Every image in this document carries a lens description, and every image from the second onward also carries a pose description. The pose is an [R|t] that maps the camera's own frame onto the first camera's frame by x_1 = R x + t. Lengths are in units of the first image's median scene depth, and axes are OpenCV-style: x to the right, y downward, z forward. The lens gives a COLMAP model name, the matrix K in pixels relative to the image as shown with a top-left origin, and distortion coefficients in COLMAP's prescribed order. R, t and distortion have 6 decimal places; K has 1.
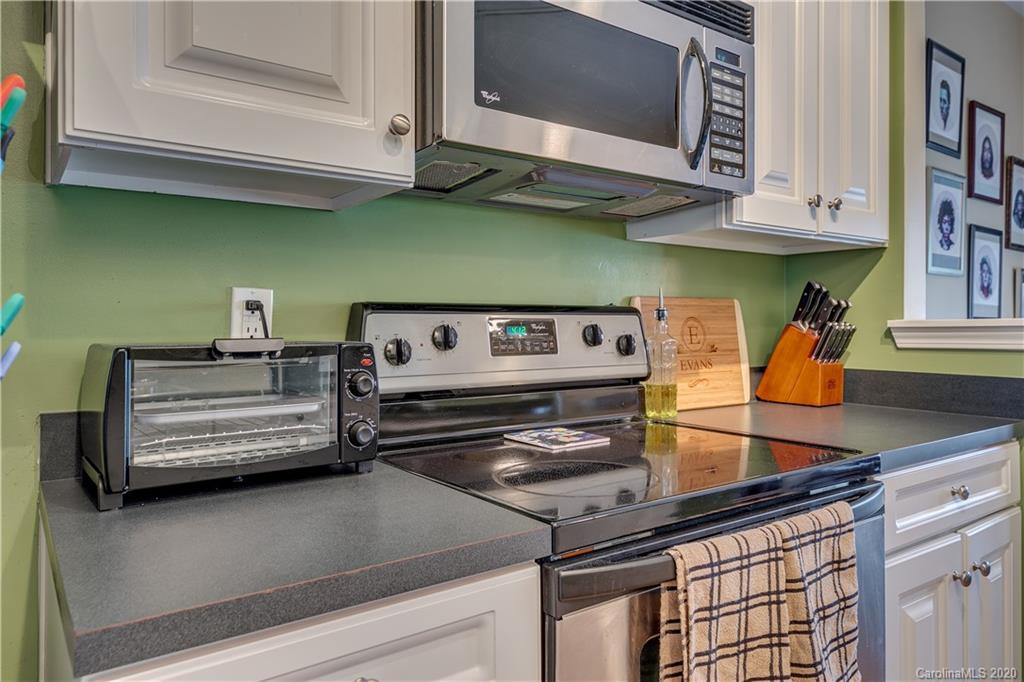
lens RADIAL K [[704.4, 0, 527.4], [0, 704.4, 317.1], [0, 0, 1]] dist [0.000199, 0.000069]
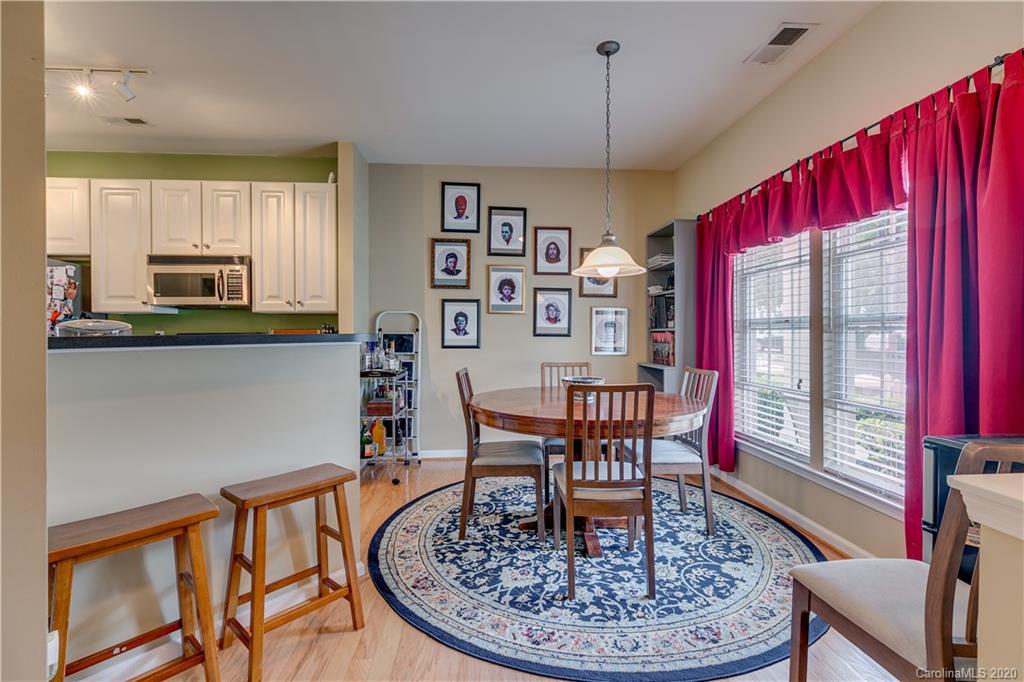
lens RADIAL K [[460.2, 0, 511.4], [0, 460.2, 334.7], [0, 0, 1]] dist [0.003369, -0.001399]
pose [[0.843504, -0.004710, -0.537103, 1.257118], [0.007752, 0.999964, 0.003405, -0.001840], [0.537067, -0.007036, 0.843510, -0.151691]]
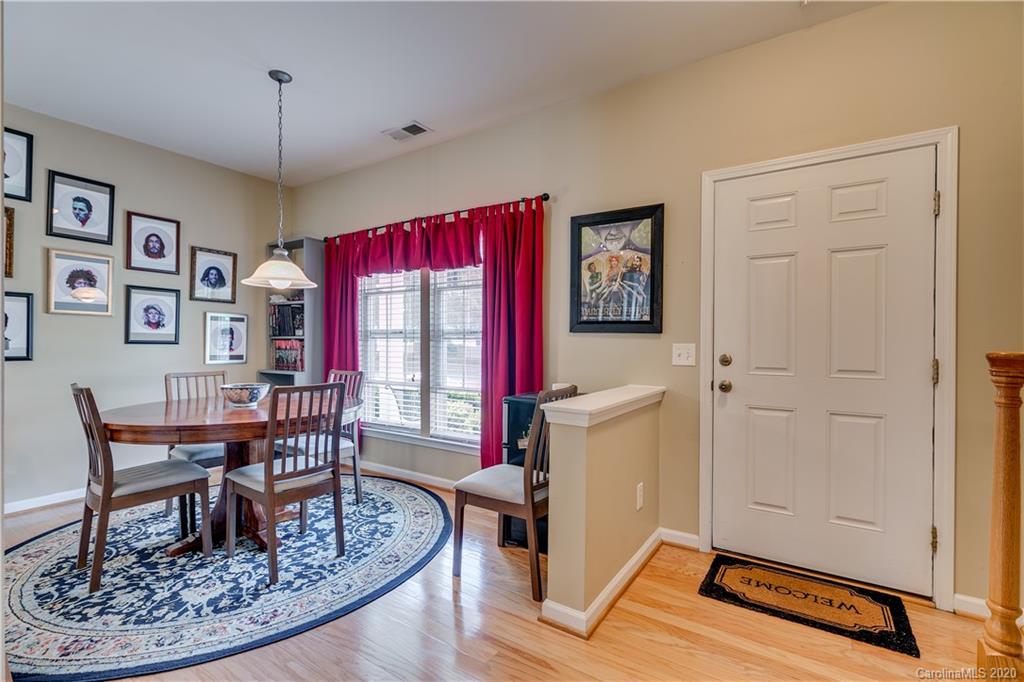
lens RADIAL K [[460.2, 0, 514.6], [0, 460.2, 343.3], [0, 0, 1]] dist [0.003369, -0.001399]
pose [[0.939981, -0.002910, 0.341215, 1.096426], [0.000076, 0.999965, 0.008319, -0.002350], [-0.341227, -0.007793, 0.939949, -0.337584]]
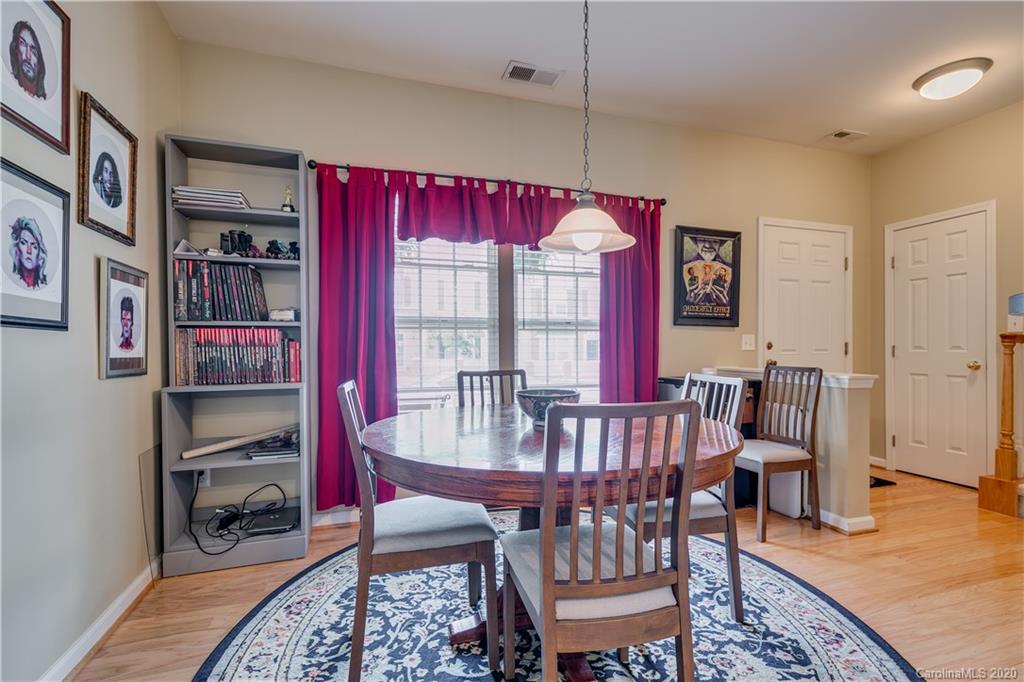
lens RADIAL K [[460.2, 0, 515.2], [0, 460.2, 350.4], [0, 0, 1]] dist [0.003369, -0.001399]
pose [[0.323534, -0.014717, 0.946102, 0.409430], [0.003851, 0.999891, 0.014237, 0.024596], [-0.946209, -0.000963, 0.323556, 0.472429]]
